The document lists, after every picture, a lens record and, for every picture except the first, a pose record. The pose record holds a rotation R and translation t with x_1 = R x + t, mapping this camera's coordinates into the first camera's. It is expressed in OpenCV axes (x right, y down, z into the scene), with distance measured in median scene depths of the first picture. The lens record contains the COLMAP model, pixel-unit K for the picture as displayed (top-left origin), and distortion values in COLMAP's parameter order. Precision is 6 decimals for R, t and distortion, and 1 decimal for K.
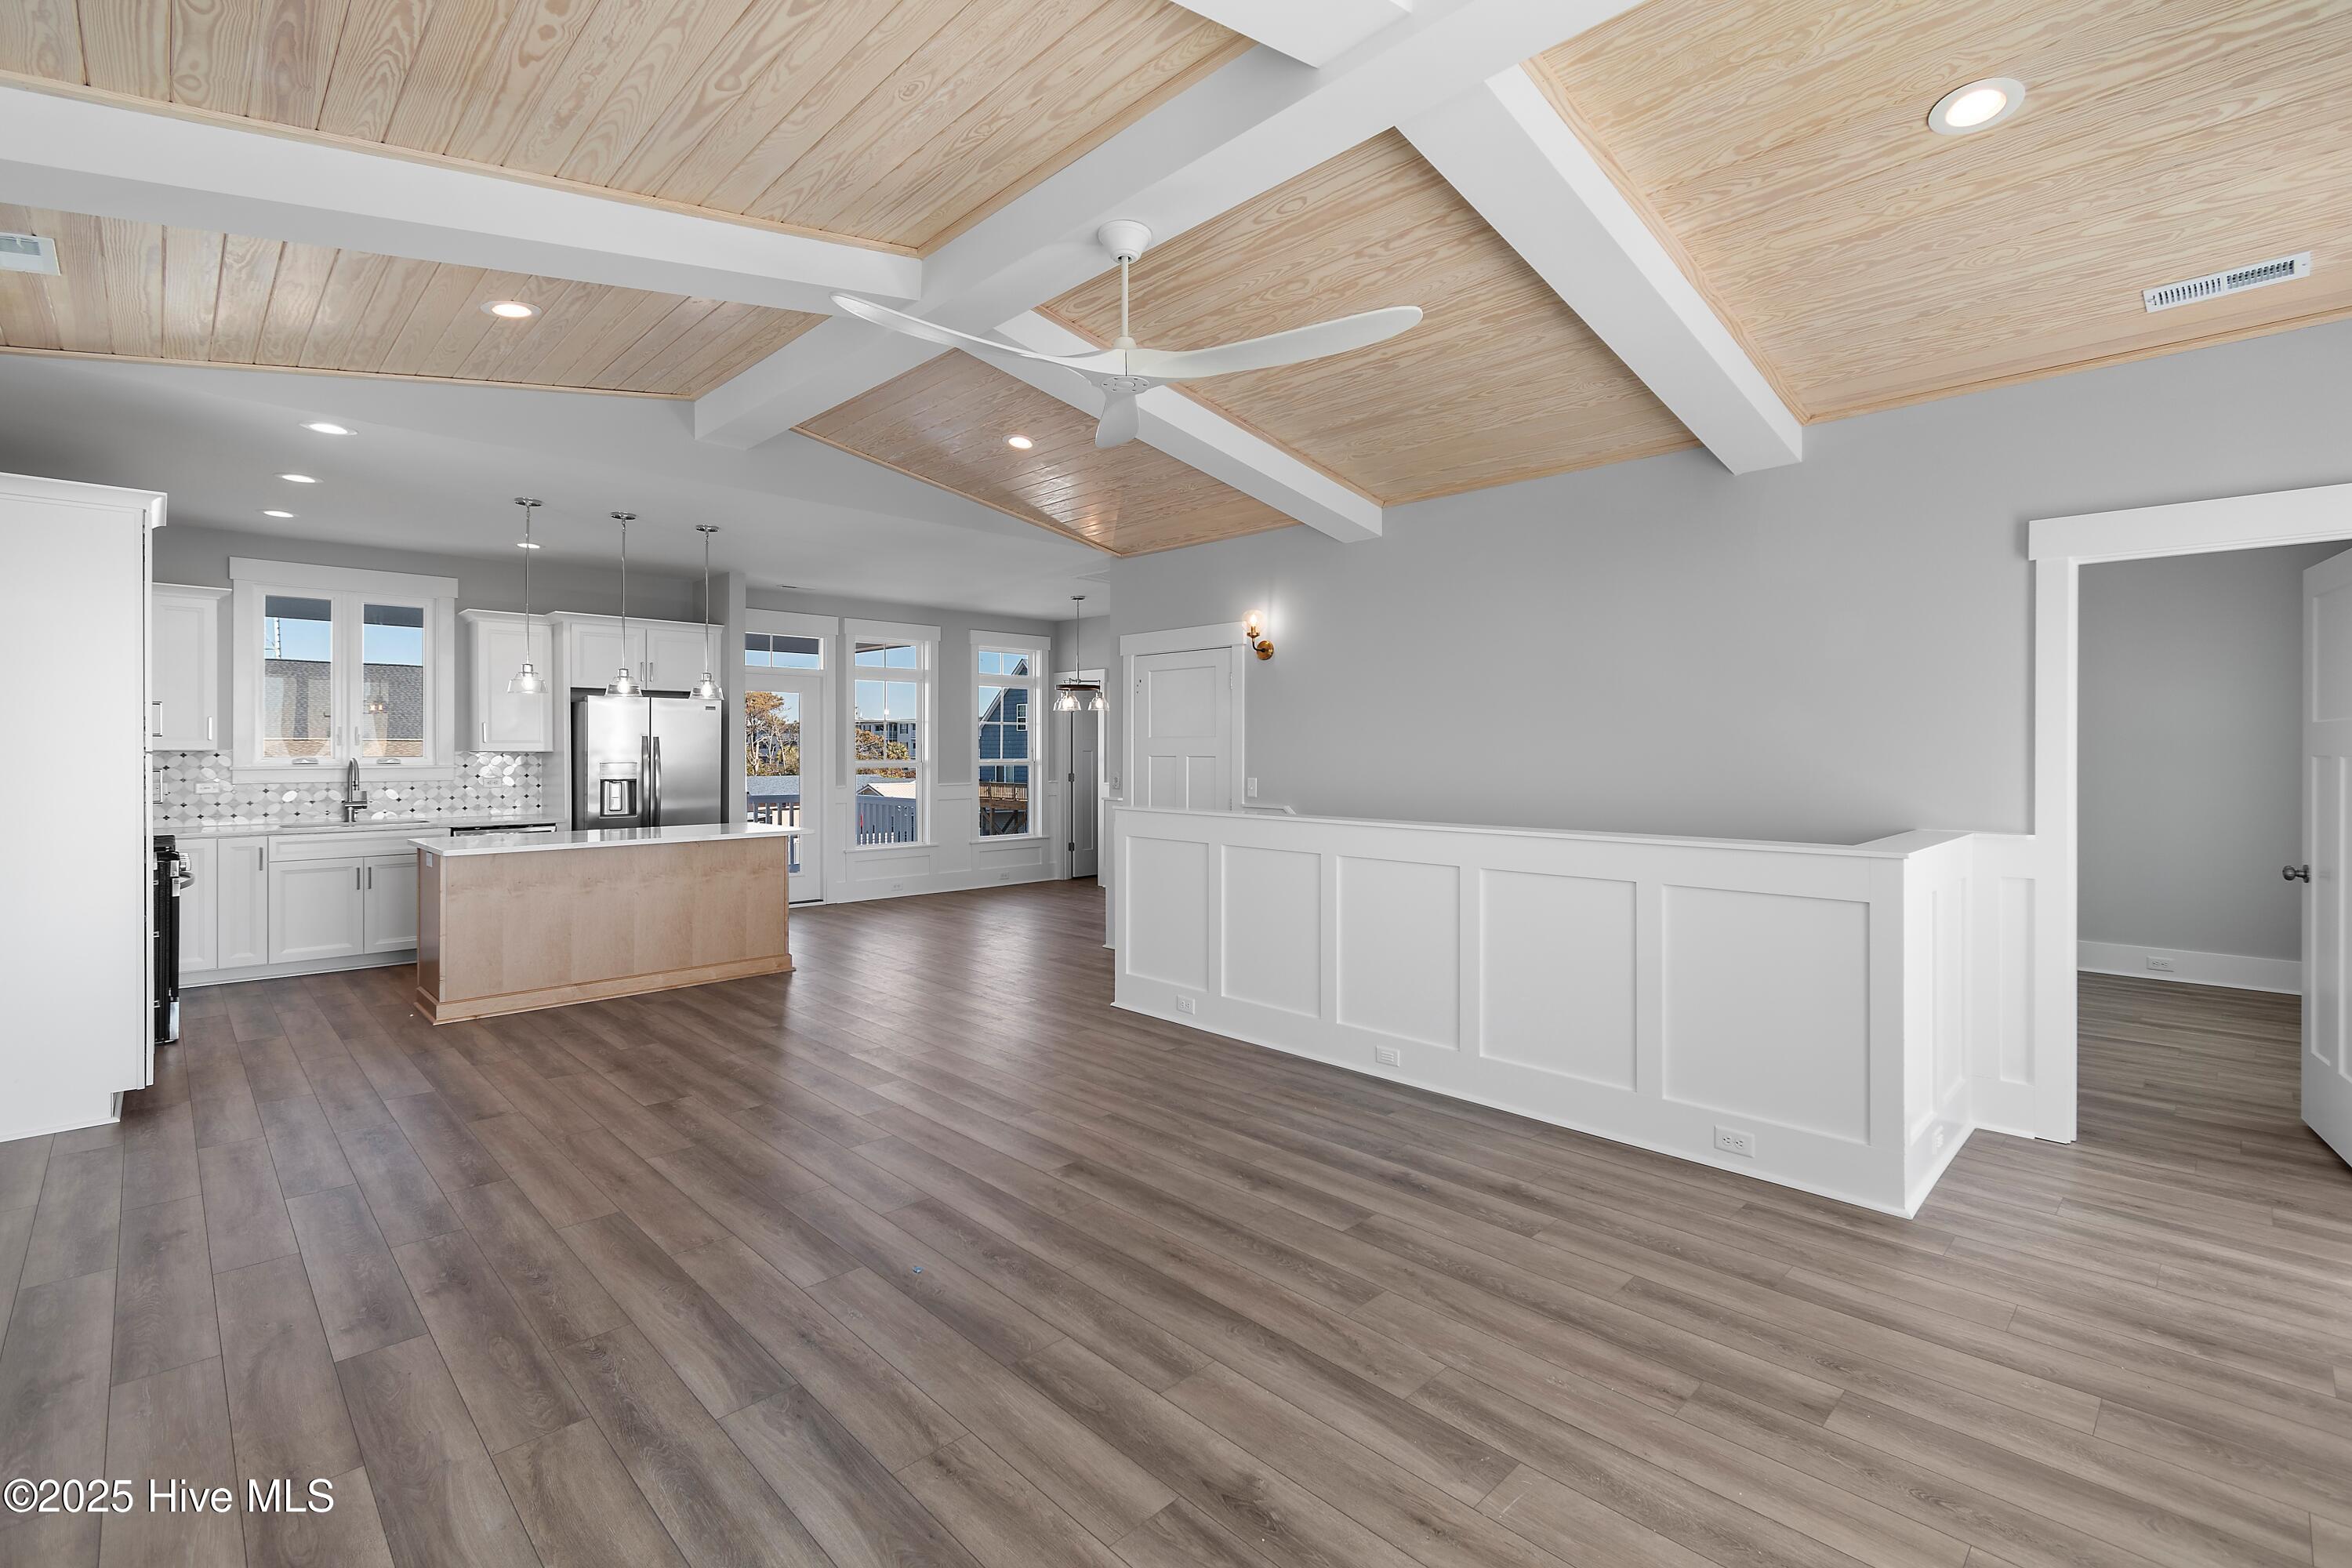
lens RADIAL K [[1047.5, 0, 1171.0], [0, 1047.5, 755.6], [0, 0, 1]] dist [-0.000367, -0.000318]
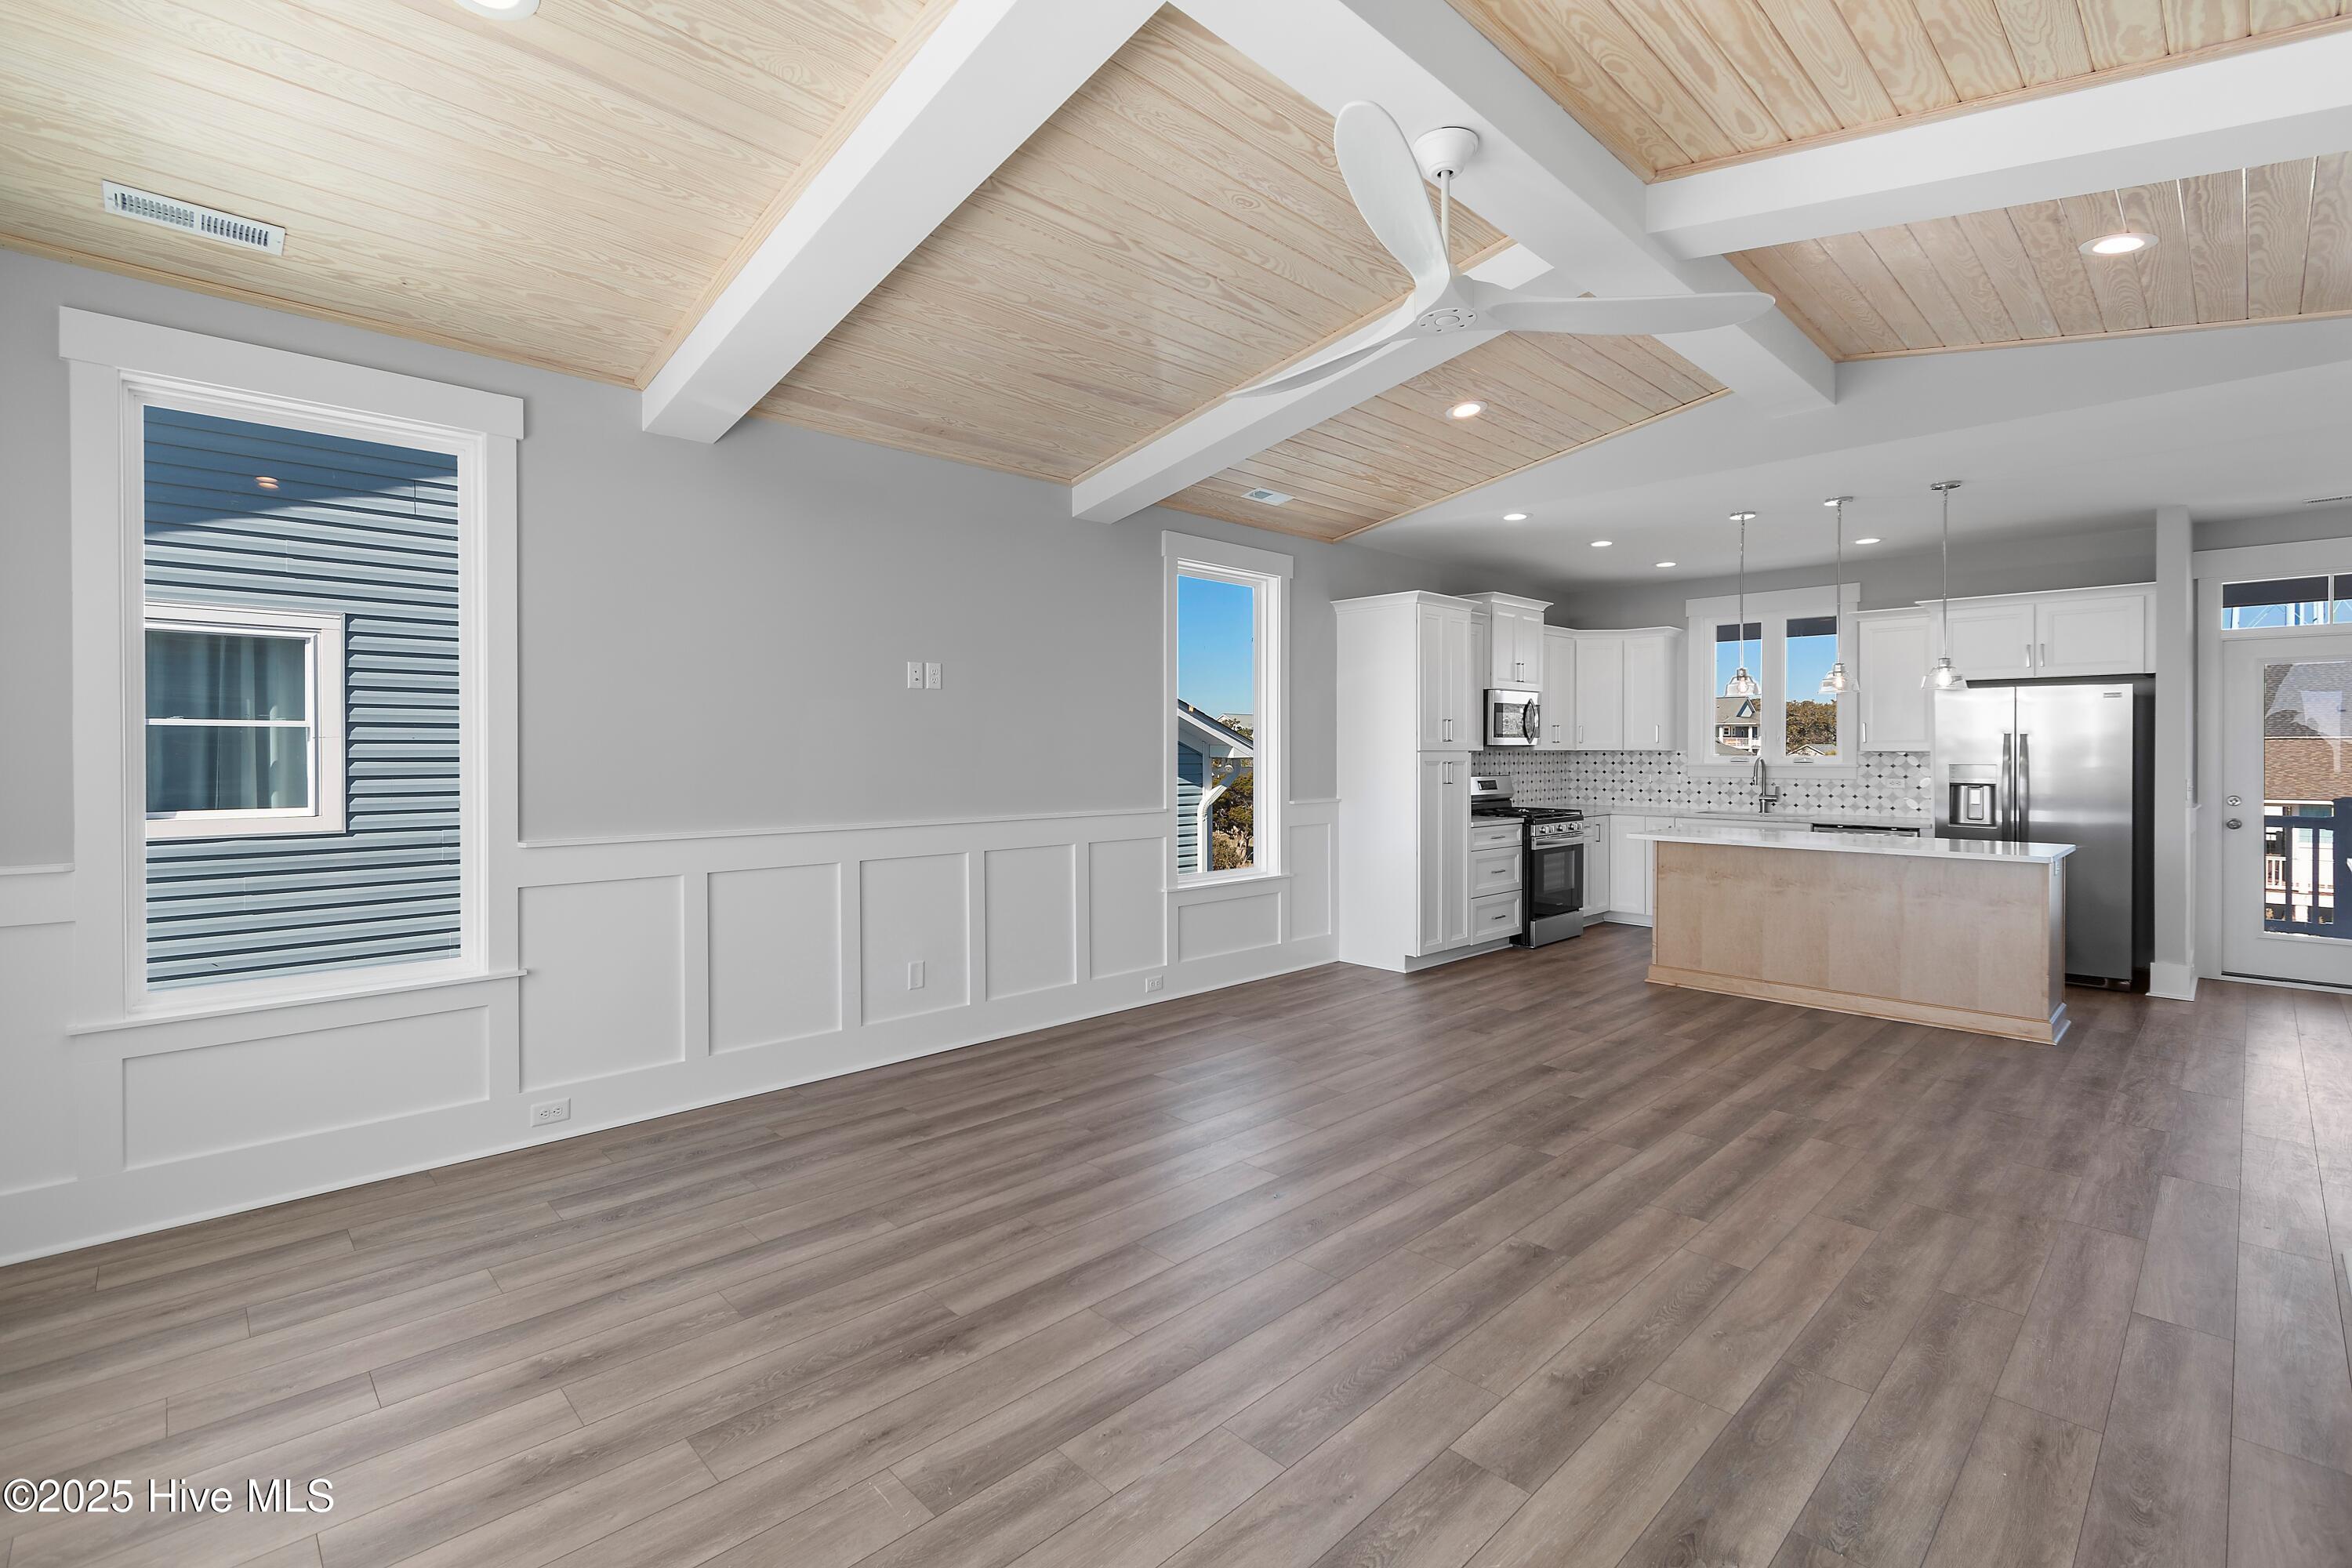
lens RADIAL K [[1043.9, 0, 1168.9], [0, 1043.9, 758.3], [0, 0, 1]] dist [0.002704, -0.003222]
pose [[-0.007556, 0.007833, -0.999941, 0.612631], [-0.005705, 0.999953, 0.007876, -0.002925], [0.999955, 0.005764, -0.007510, 0.591205]]
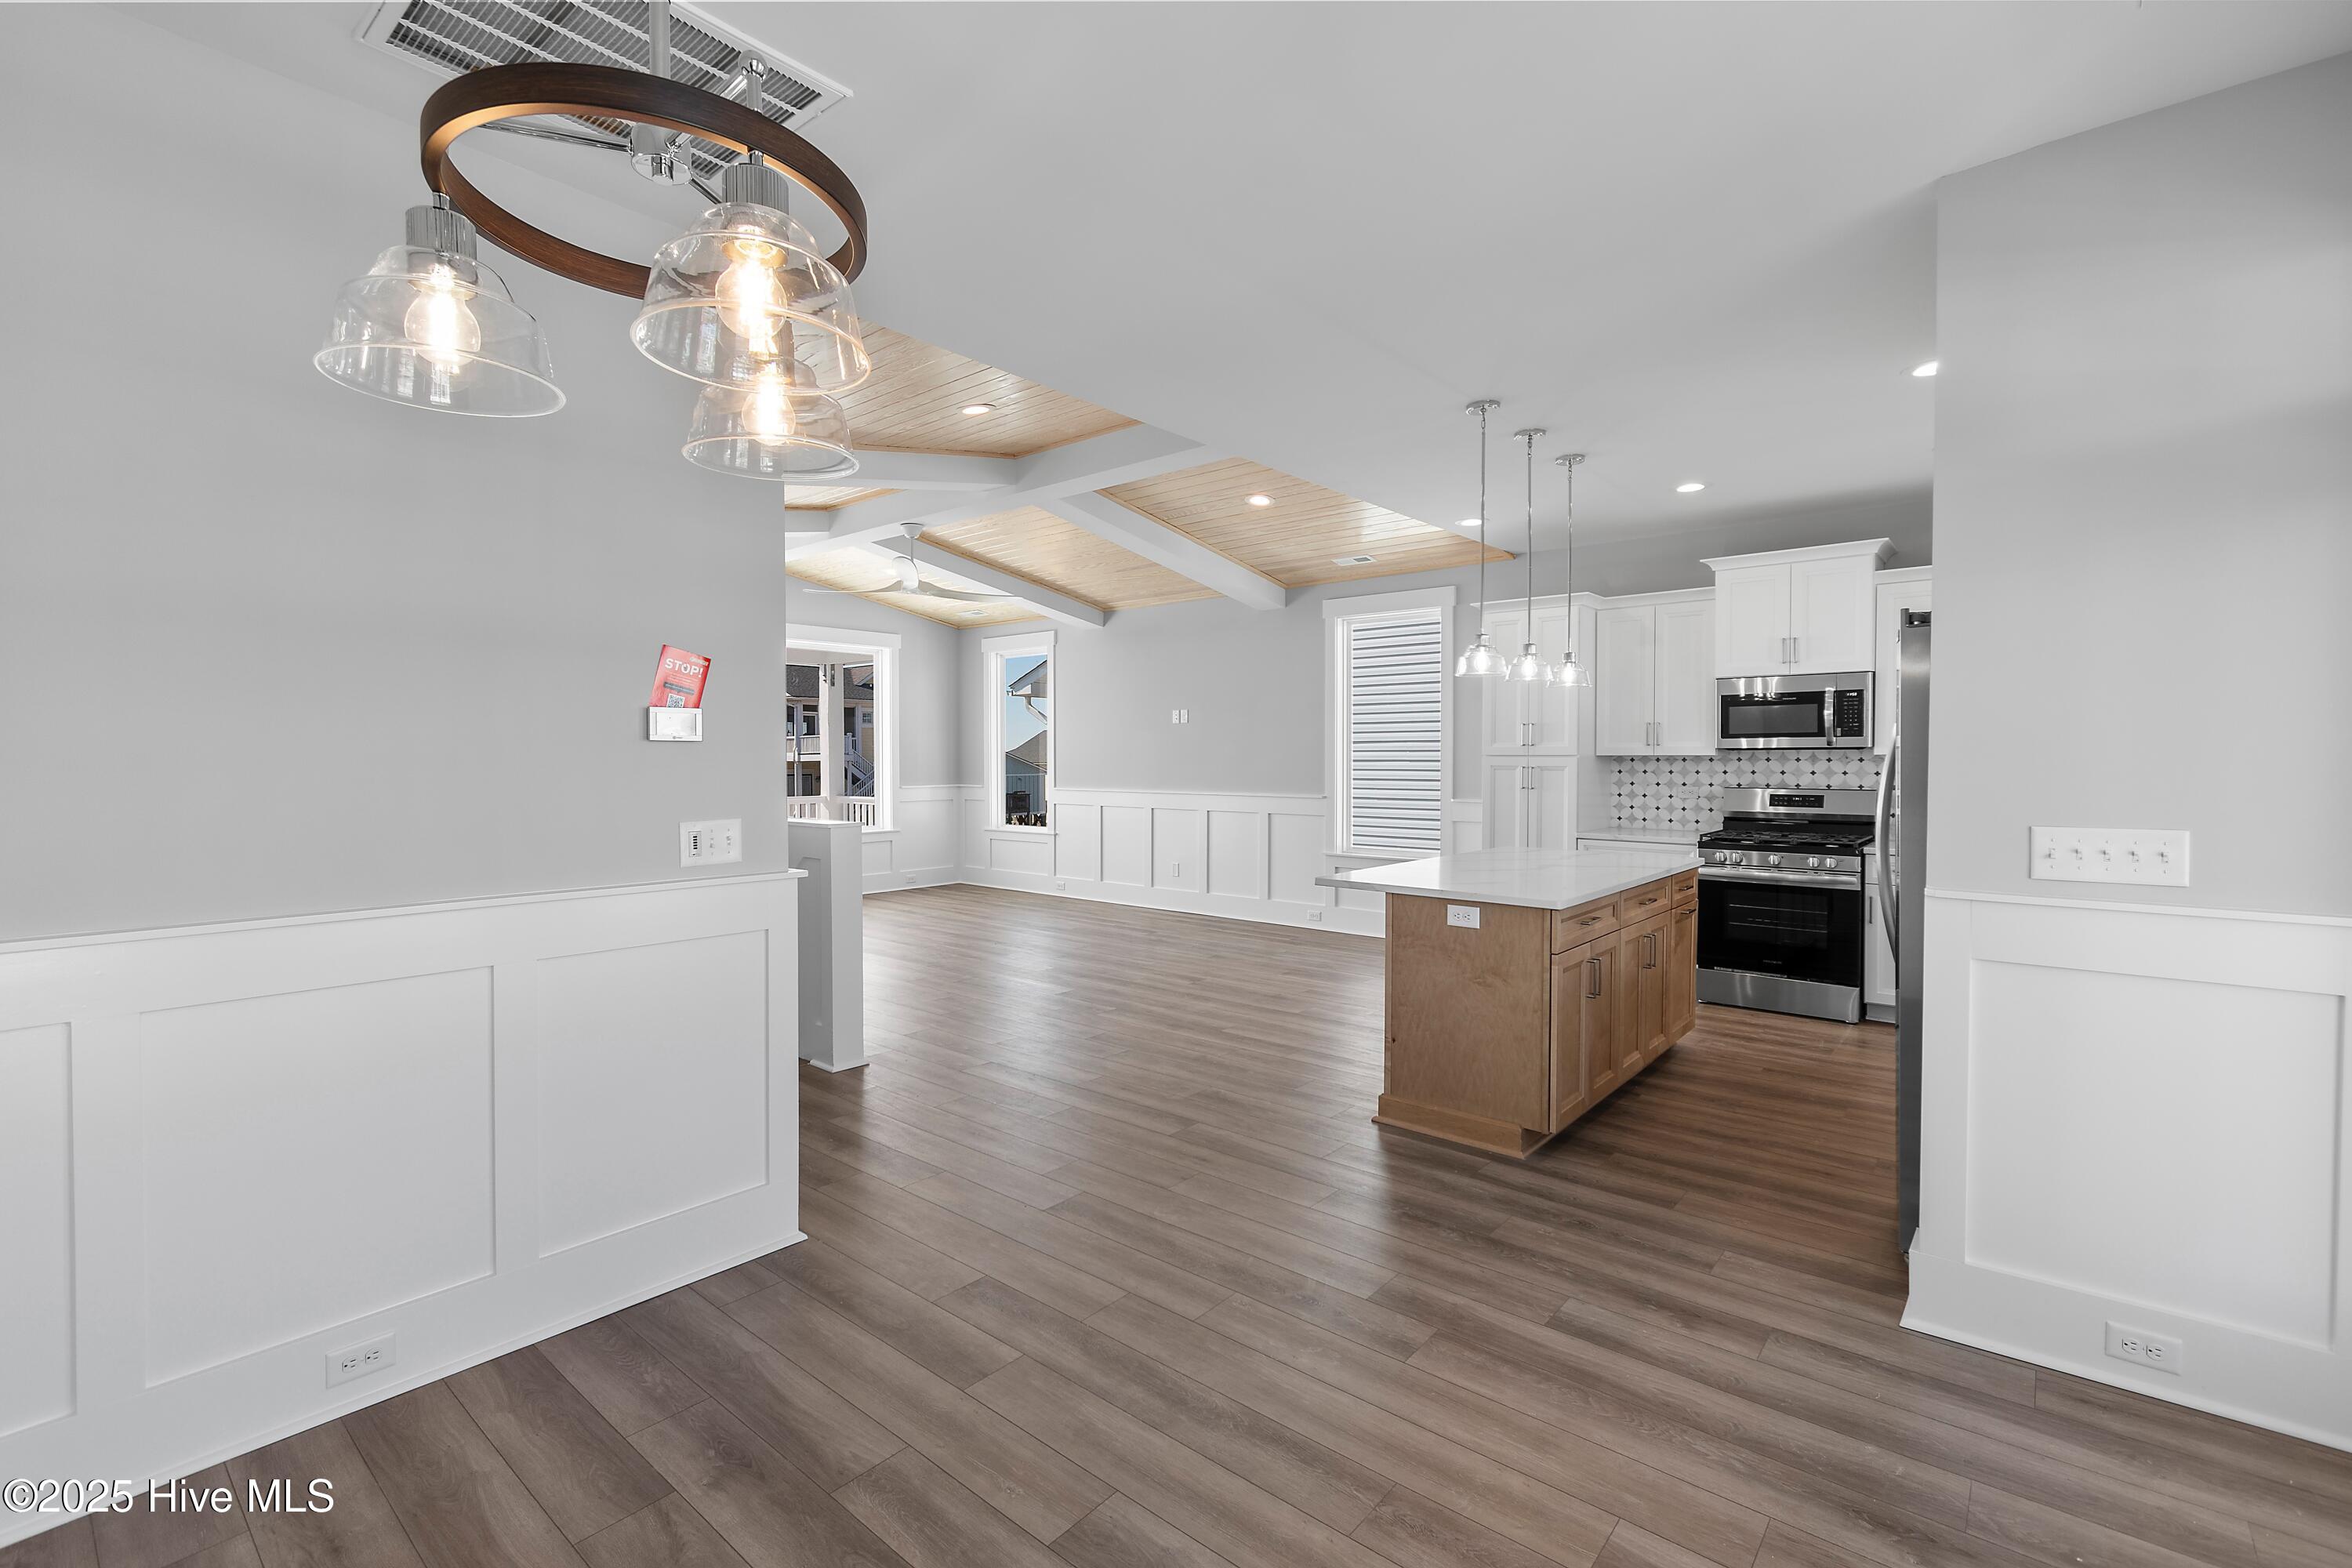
lens RADIAL K [[1047.5, 0, 1171.0], [0, 1047.5, 755.6], [0, 0, 1]] dist [-0.000367, -0.000318]
pose [[-0.995936, 0.004220, -0.089966, -0.332793], [0.003295, 0.999940, 0.010428, -0.023551], [0.090004, 0.010089, -0.995890, 2.582090]]
